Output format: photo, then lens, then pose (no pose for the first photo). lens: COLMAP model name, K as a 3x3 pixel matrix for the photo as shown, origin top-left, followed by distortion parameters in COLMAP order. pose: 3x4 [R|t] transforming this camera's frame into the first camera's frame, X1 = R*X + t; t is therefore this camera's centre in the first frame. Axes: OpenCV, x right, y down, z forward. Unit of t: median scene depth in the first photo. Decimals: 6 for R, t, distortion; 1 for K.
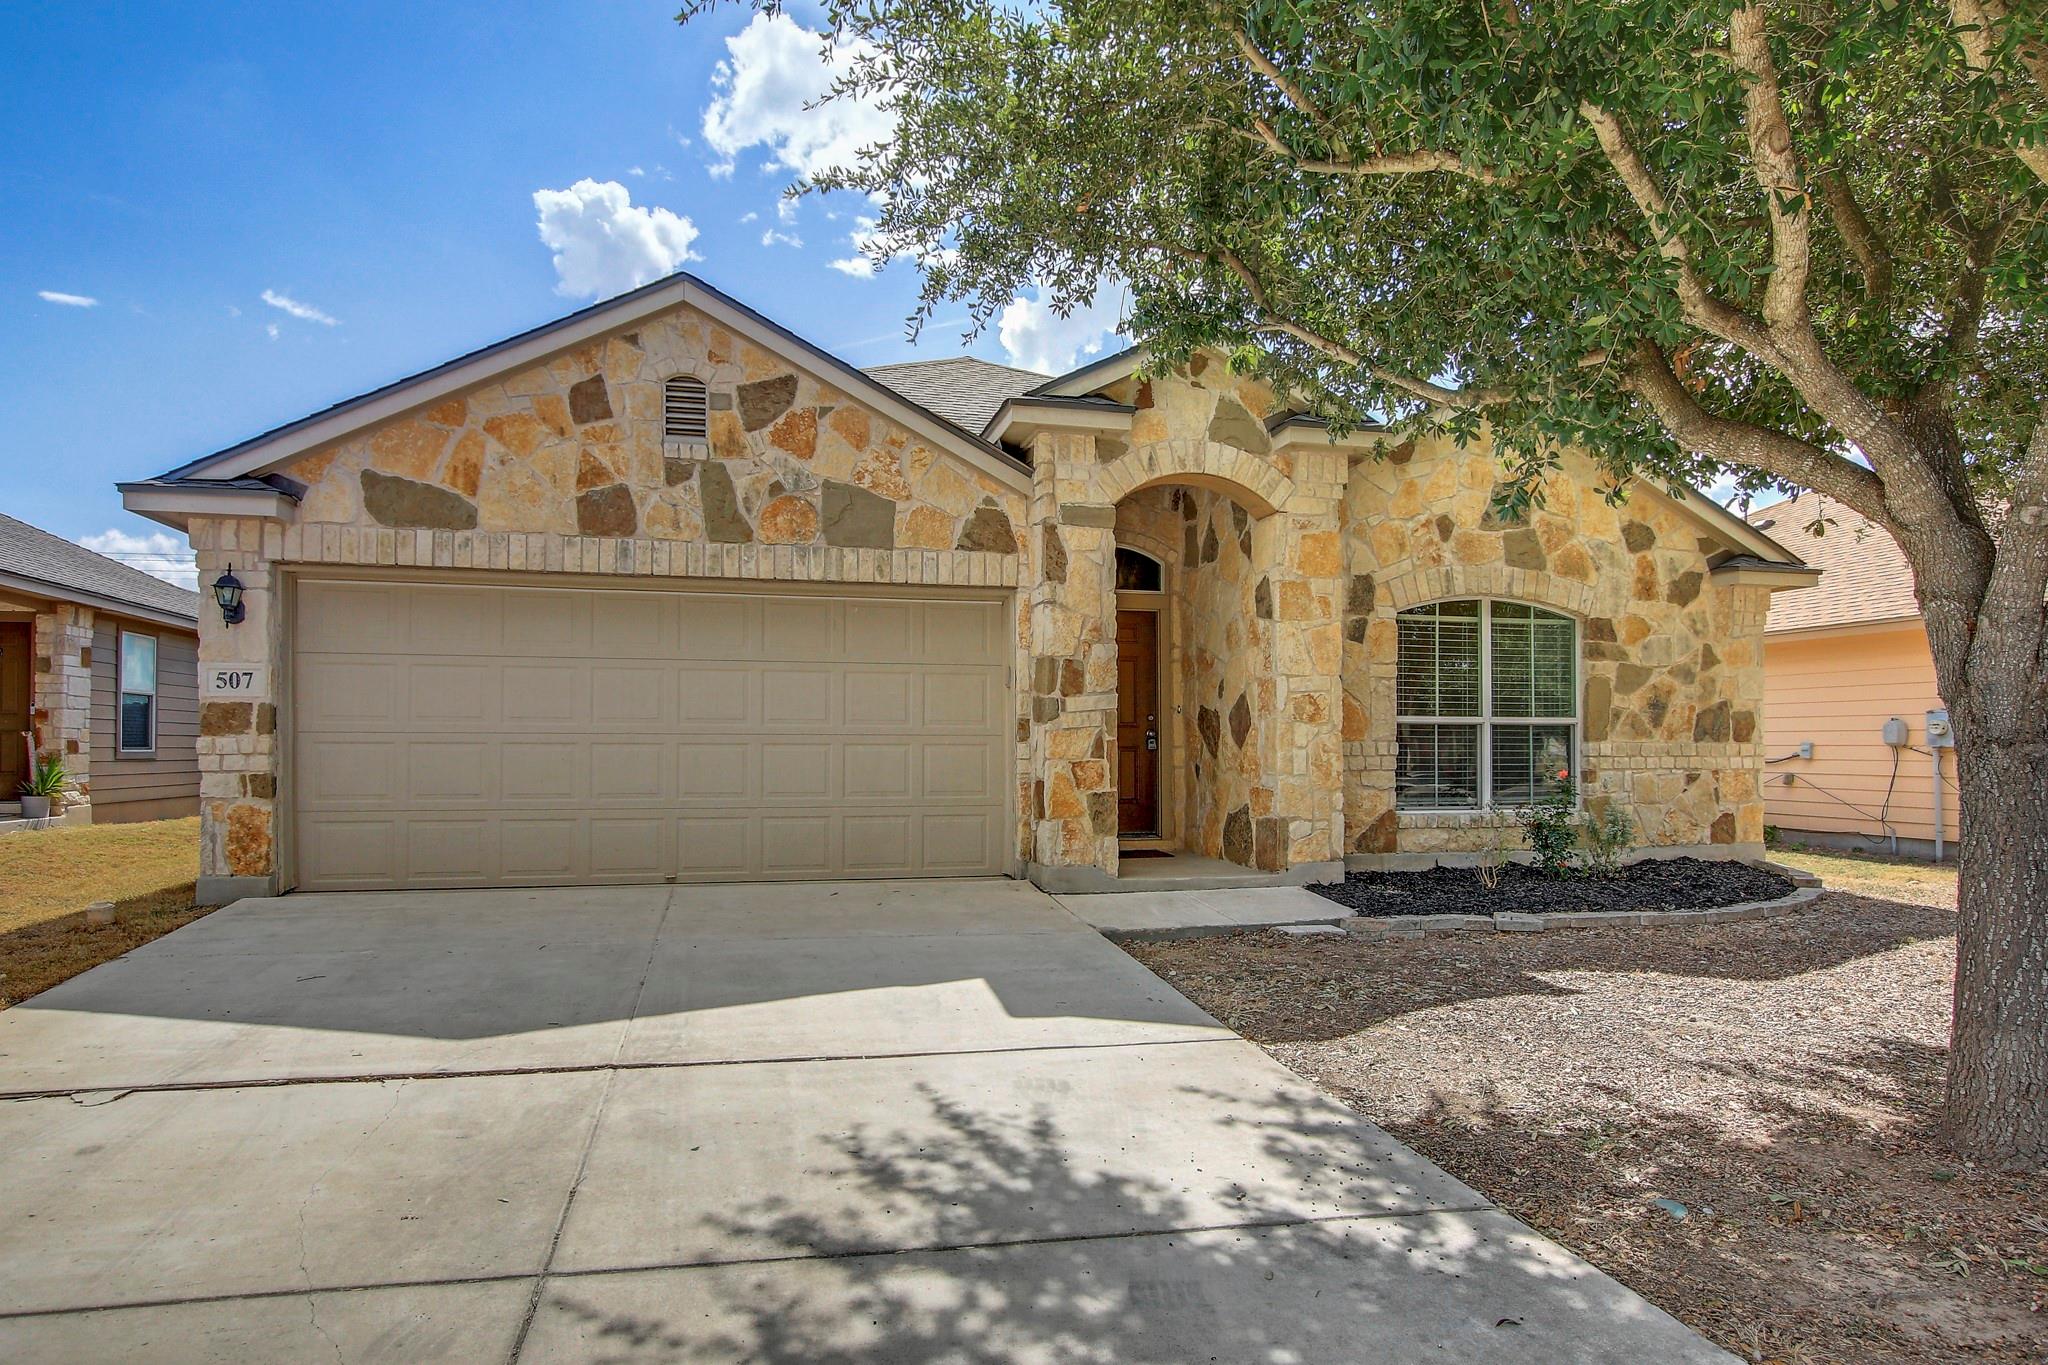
lens RADIAL K [[1126.1, 0, 1022.7], [0, 1126.1, 742.0], [0, 0, 1]] dist [-0.008920, 0.000765]
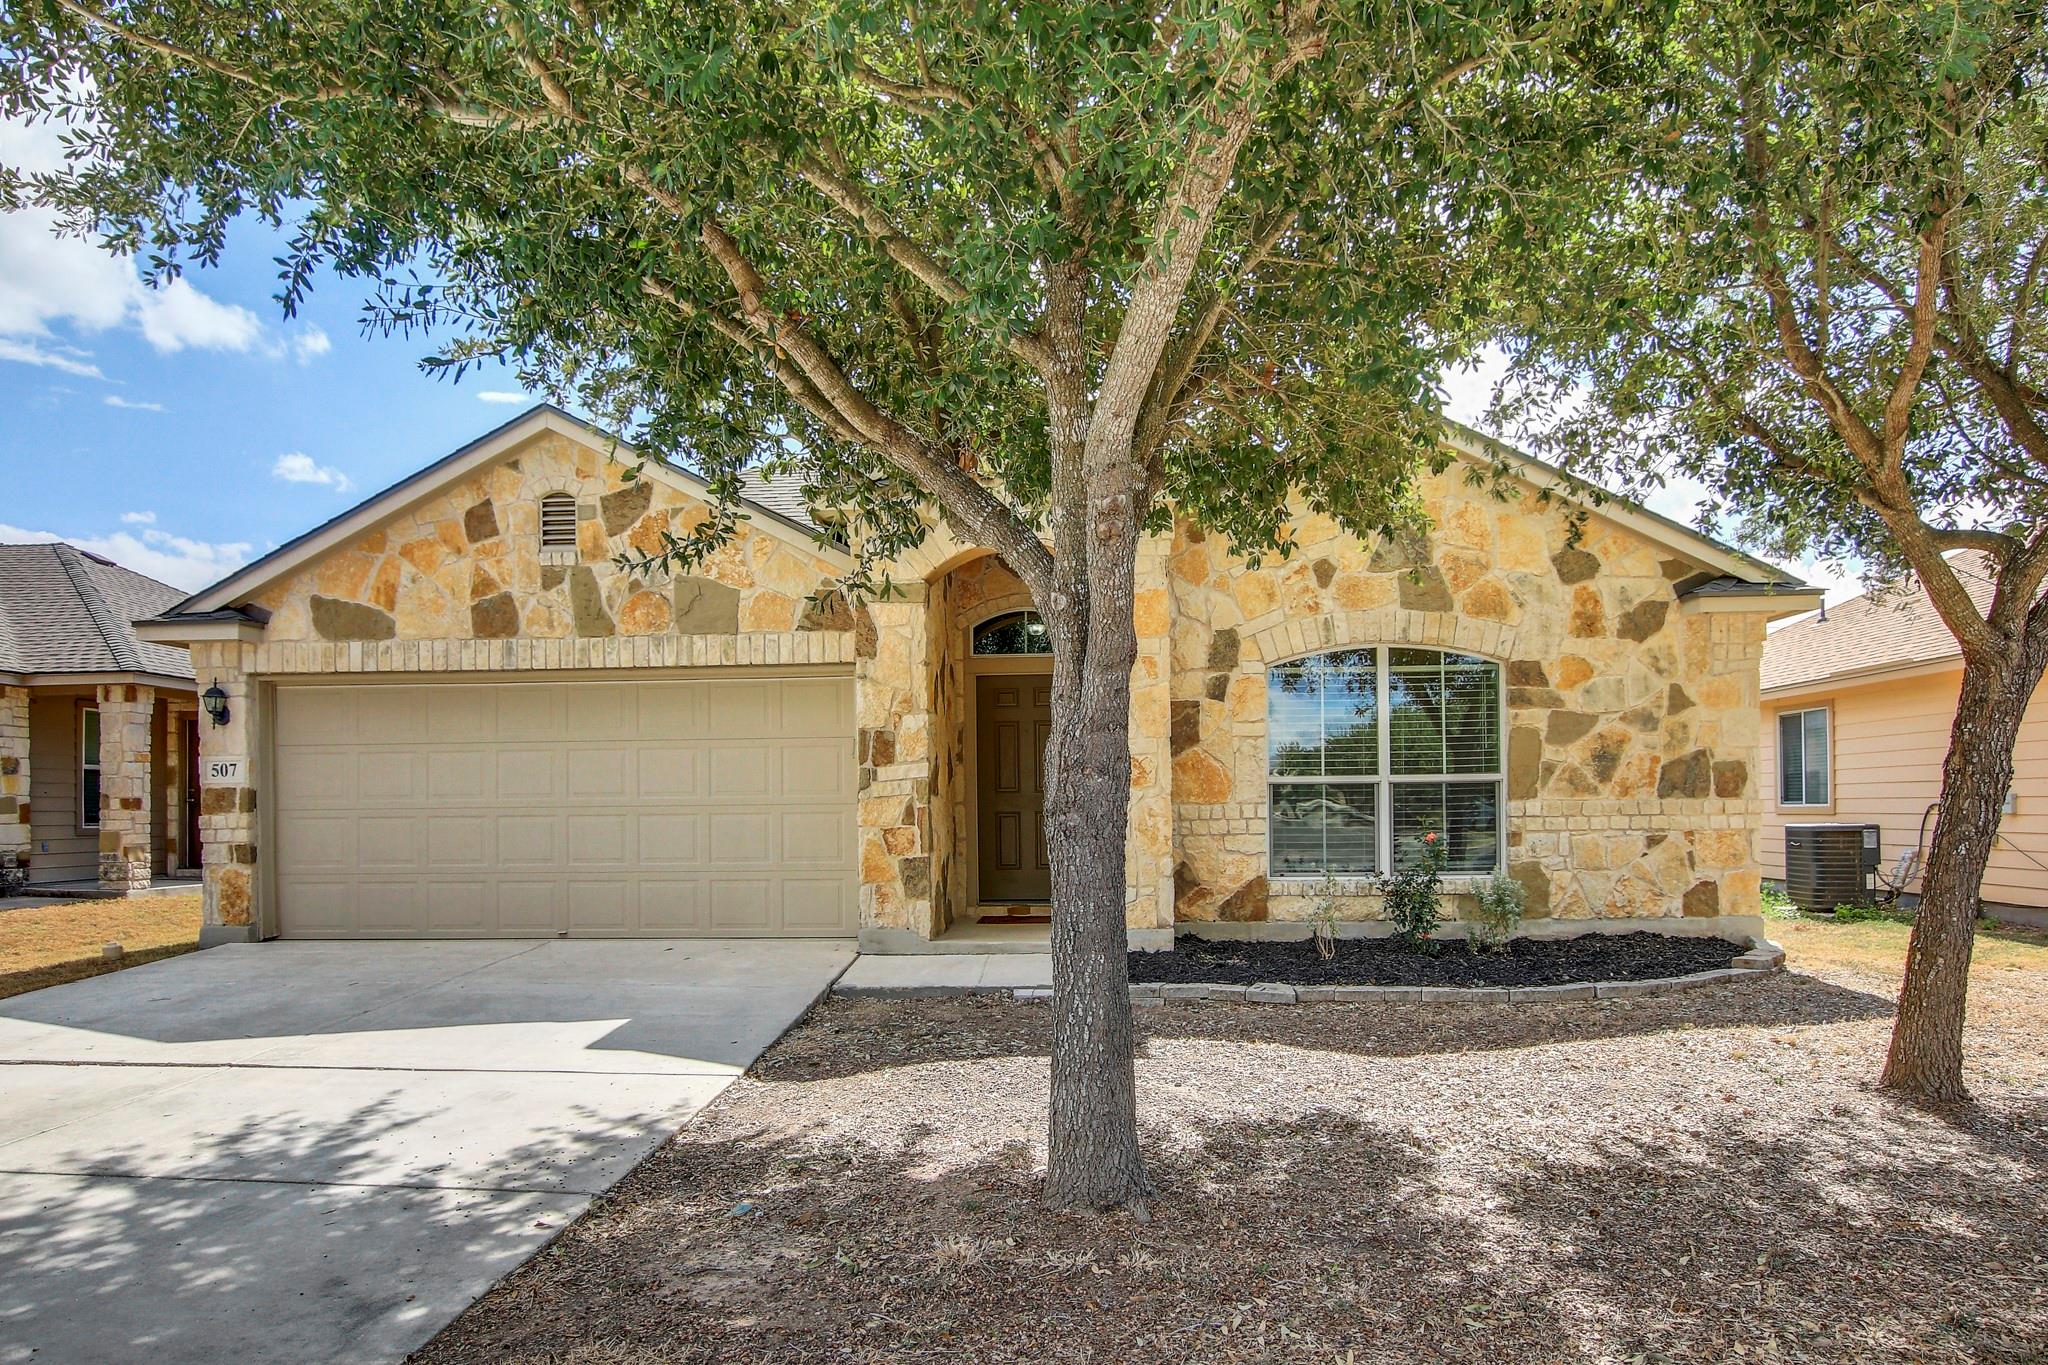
lens RADIAL K [[1245.8, 0, 1021.2], [0, 1245.8, 805.5], [0, 0, 1]] dist [-0.000582, 0.001508]
pose [[0.956394, -0.013176, -0.291782, 0.507314], [0.014710, 0.999887, 0.003063, -0.005735], [0.291709, -0.007221, 0.956480, -0.070542]]
